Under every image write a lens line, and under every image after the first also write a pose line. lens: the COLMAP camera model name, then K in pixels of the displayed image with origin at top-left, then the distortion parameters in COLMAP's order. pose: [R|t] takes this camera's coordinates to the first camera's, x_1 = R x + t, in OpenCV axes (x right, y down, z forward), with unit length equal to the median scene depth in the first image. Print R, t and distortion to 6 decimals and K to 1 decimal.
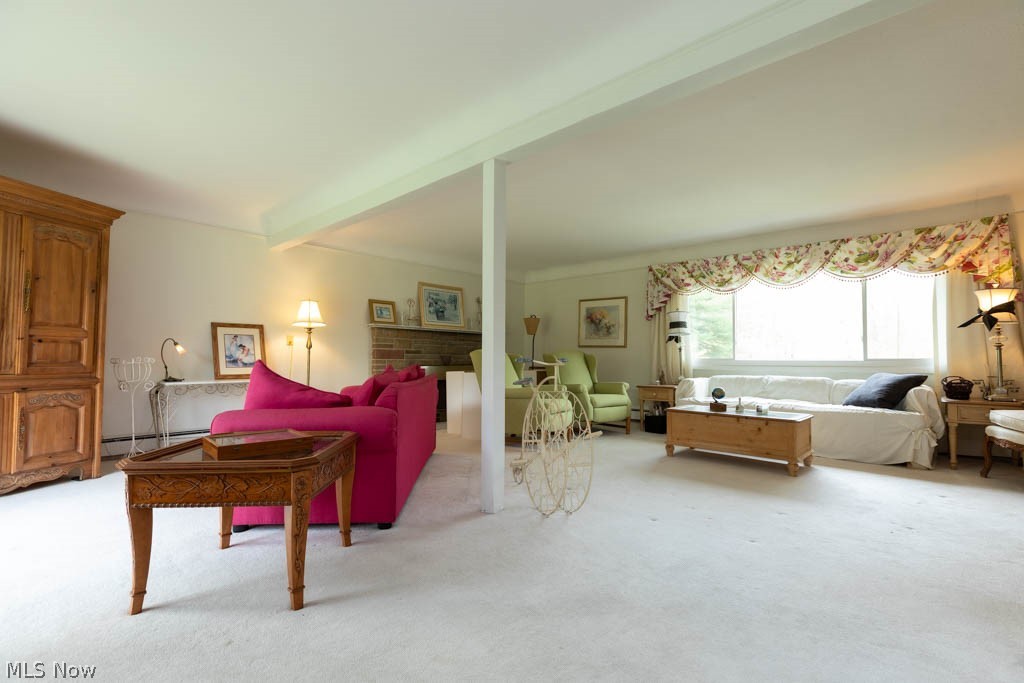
lens RADIAL K [[460.6, 0, 506.4], [0, 460.6, 342.1], [0, 0, 1]] dist [0.004516, -0.001364]
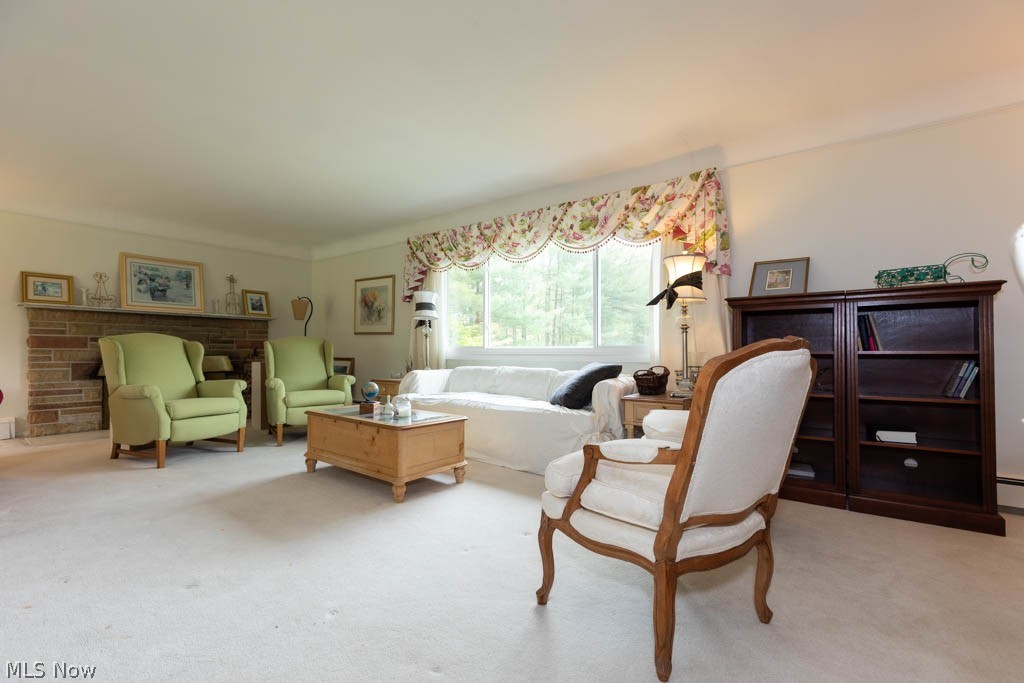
lens RADIAL K [[460.6, 0, 506.4], [0, 460.6, 342.1], [0, 0, 1]] dist [0.004516, -0.001364]
pose [[0.996335, -0.000808, 0.085536, 0.505724], [-0.000633, 0.999858, 0.016818, 0.014196], [-0.085538, -0.016810, 0.996193, 0.166367]]
